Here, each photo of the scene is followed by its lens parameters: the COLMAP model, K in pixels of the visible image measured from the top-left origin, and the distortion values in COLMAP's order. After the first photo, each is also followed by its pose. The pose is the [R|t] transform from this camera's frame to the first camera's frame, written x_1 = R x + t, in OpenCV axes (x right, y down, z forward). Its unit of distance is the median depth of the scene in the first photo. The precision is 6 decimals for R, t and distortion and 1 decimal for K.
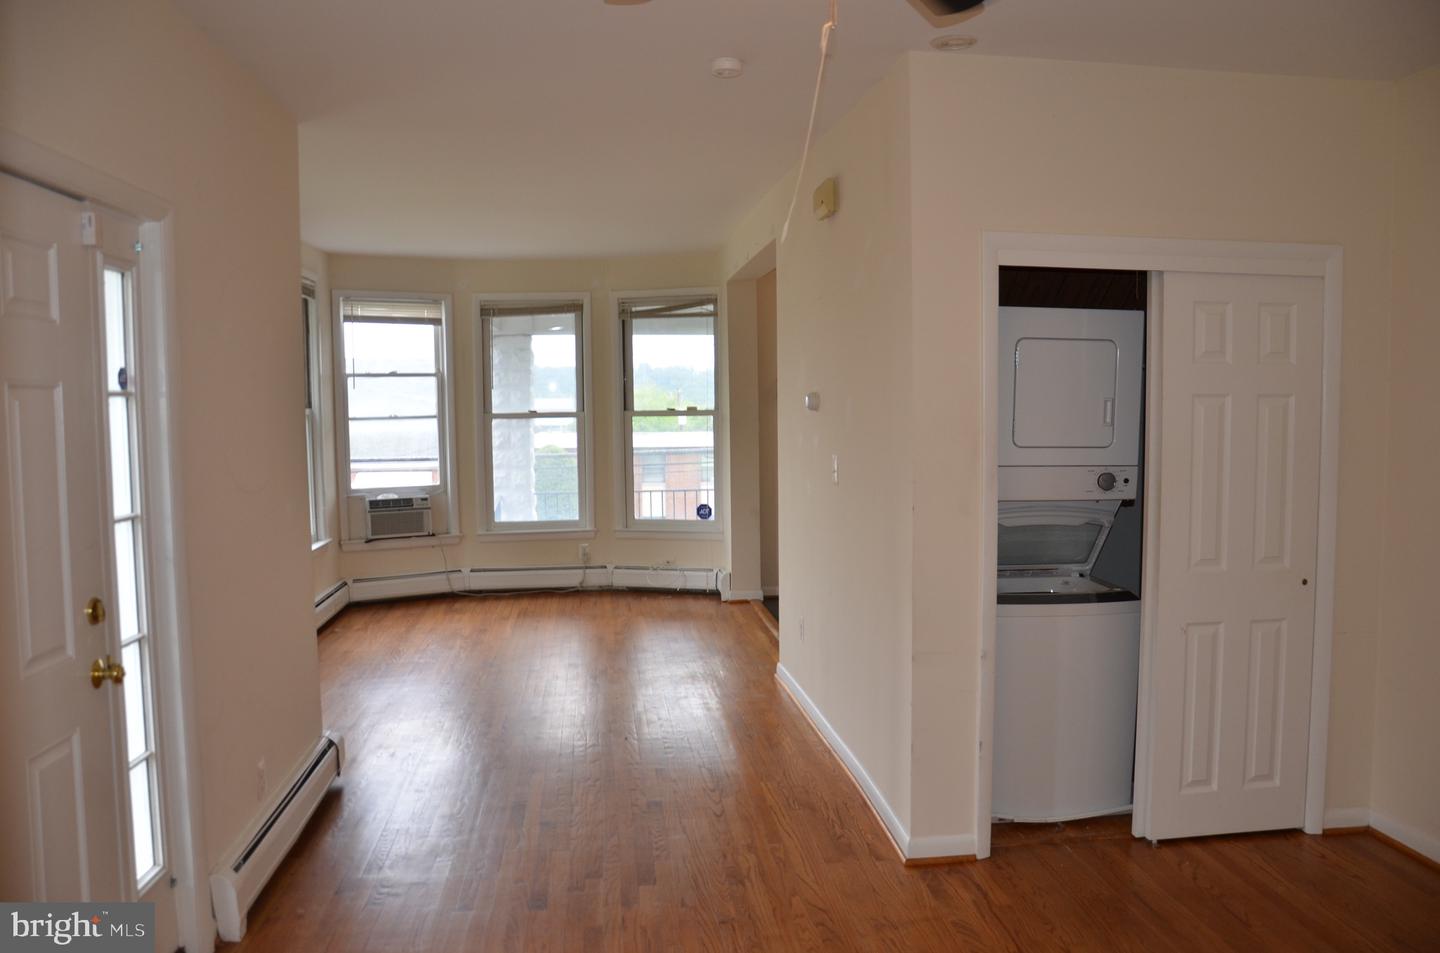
lens RADIAL K [[1148.7, 0, 728.0], [0, 1148.7, 477.1], [0, 0, 1]] dist [-0.142506, 0.118041]
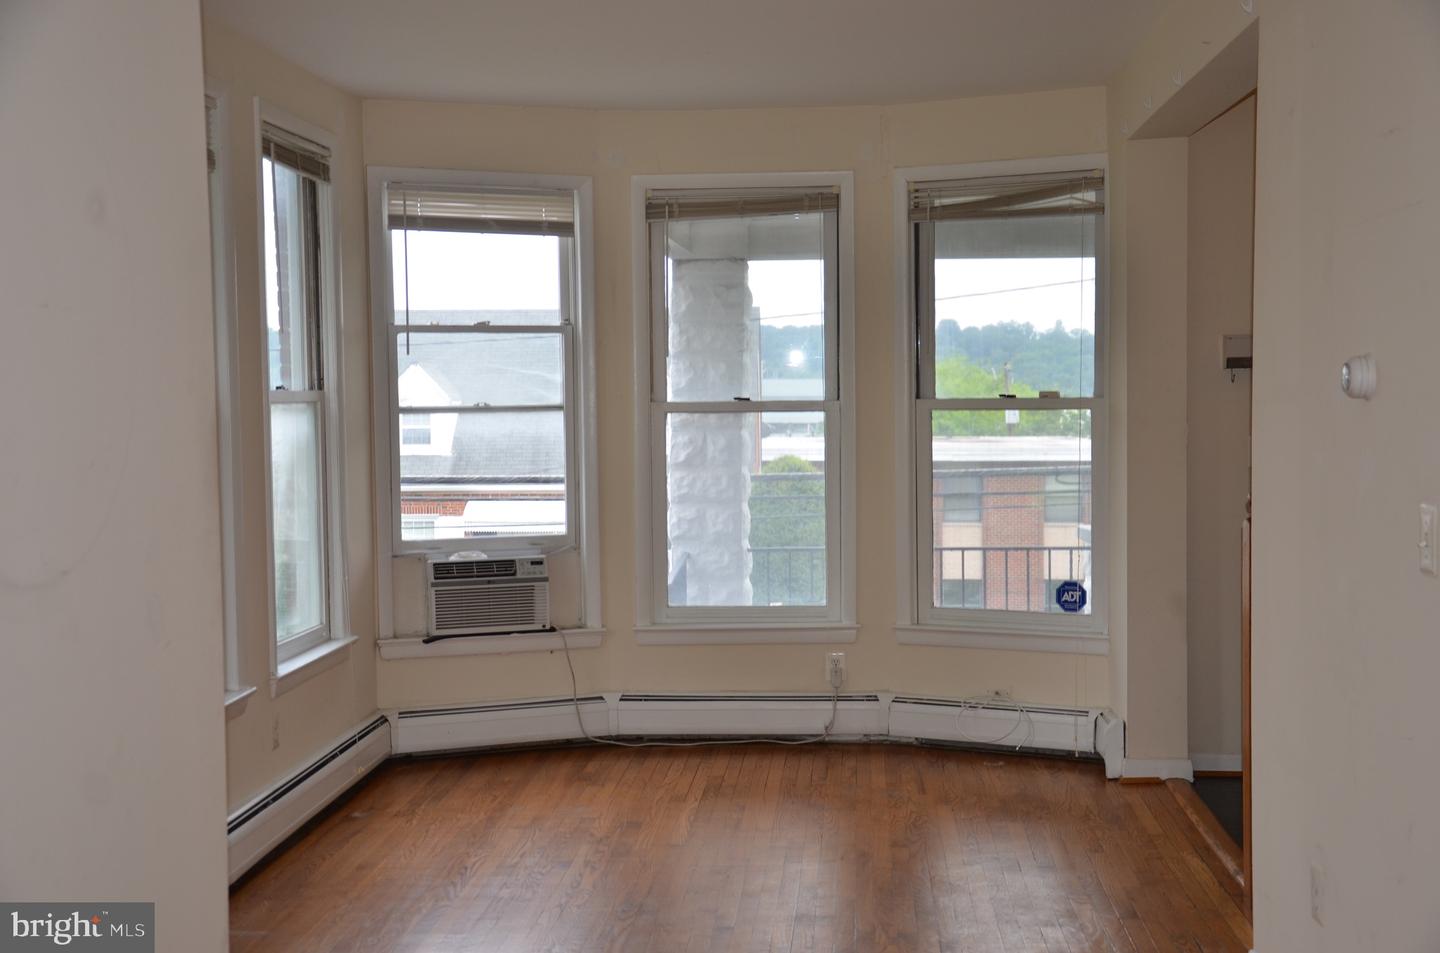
lens RADIAL K [[1775.6, 0, 717.7], [0, 1775.6, 485.5], [0, 0, 1]] dist [0.078464, 0.000000]
pose [[0.980254, 0.013281, -0.197295, -0.019833], [-0.015200, 0.999851, -0.008220, -0.010862], [0.197157, 0.011057, 0.980310, 0.198609]]
